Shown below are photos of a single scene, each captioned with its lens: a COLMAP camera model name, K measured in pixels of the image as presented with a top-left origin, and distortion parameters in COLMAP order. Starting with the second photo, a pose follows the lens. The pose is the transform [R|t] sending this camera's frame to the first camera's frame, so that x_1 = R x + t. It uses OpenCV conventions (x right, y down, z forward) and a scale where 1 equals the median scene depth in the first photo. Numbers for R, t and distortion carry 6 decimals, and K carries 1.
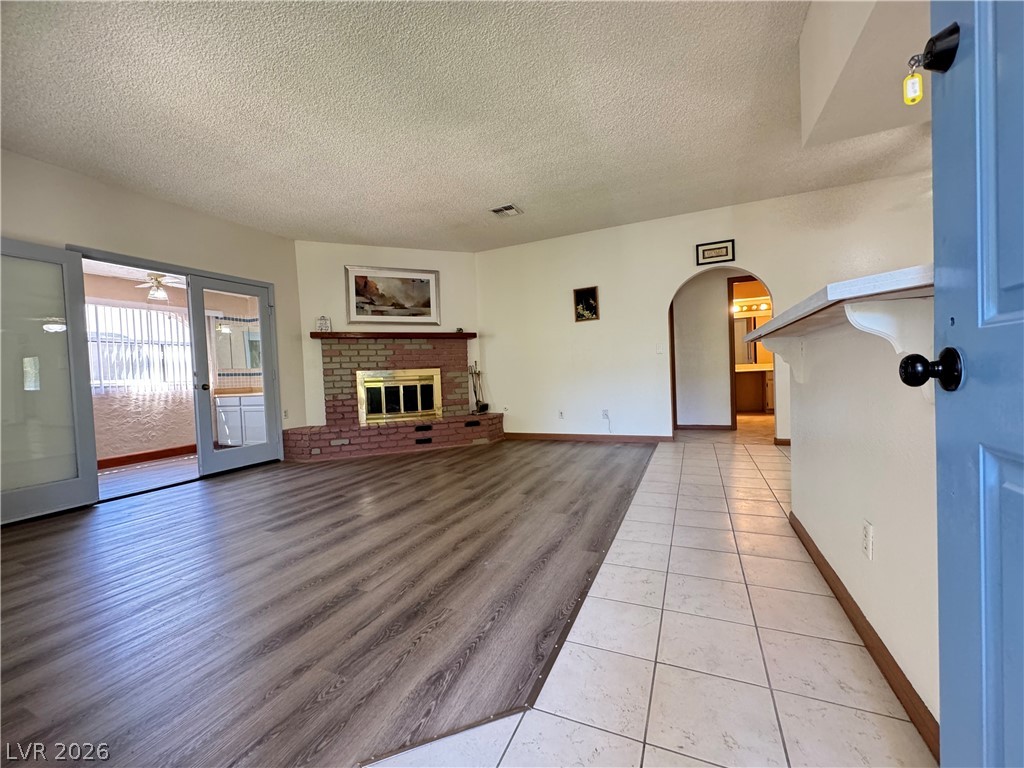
lens RADIAL K [[409.1, 0, 510.2], [0, 409.1, 385.5], [0, 0, 1]] dist [-0.003713, 0.000759]
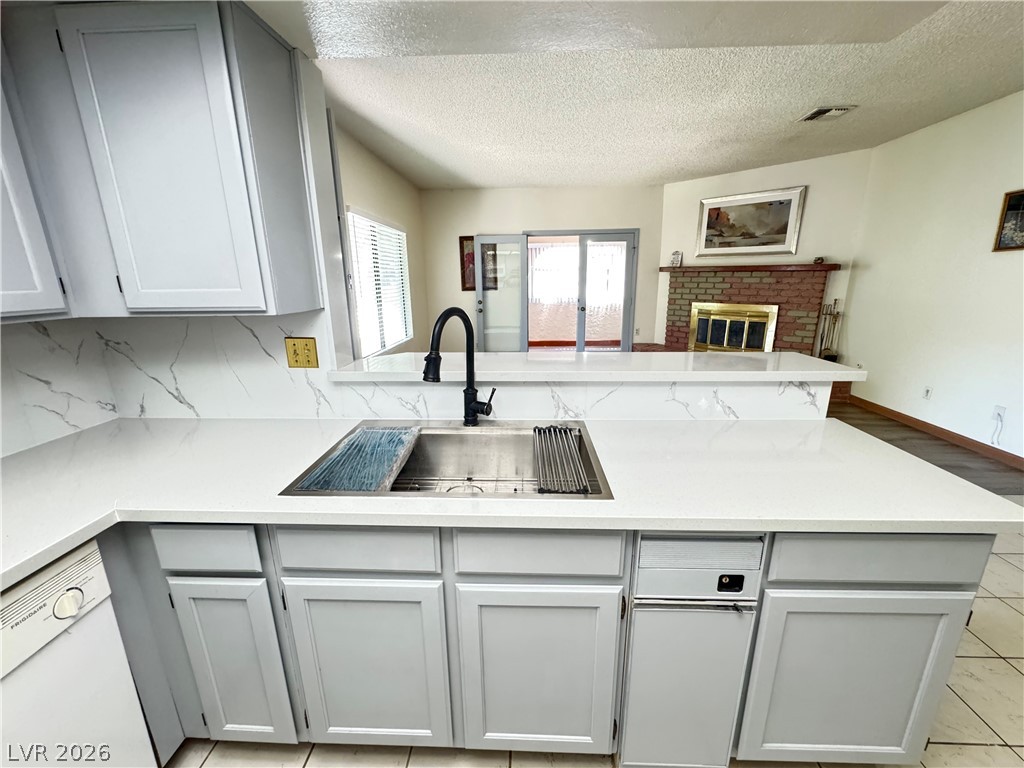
lens RADIAL K [[409.1, 0, 512.6], [0, 409.1, 384.5], [0, 0, 1]] dist [-0.003713, 0.000759]
pose [[0.371091, 0.270751, -0.888249, 0.473599], [-0.029688, 0.959520, 0.280072, -0.113638], [0.928122, -0.077562, 0.364107, 0.119079]]
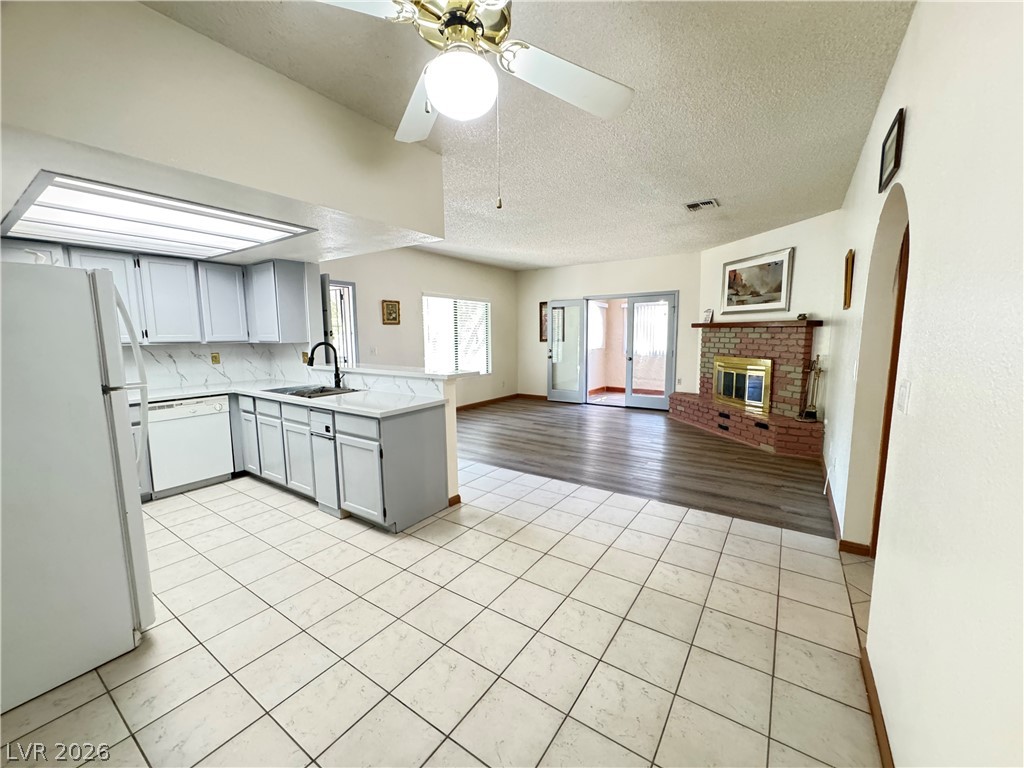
lens RADIAL K [[409.1, 0, 512.2], [0, 409.1, 384.4], [0, 0, 1]] dist [-0.003713, 0.000759]
pose [[-0.176260, 0.163059, -0.970744, 0.859752], [-0.013827, 0.985677, 0.168078, -0.138947], [0.984247, 0.043048, -0.171480, 0.608095]]
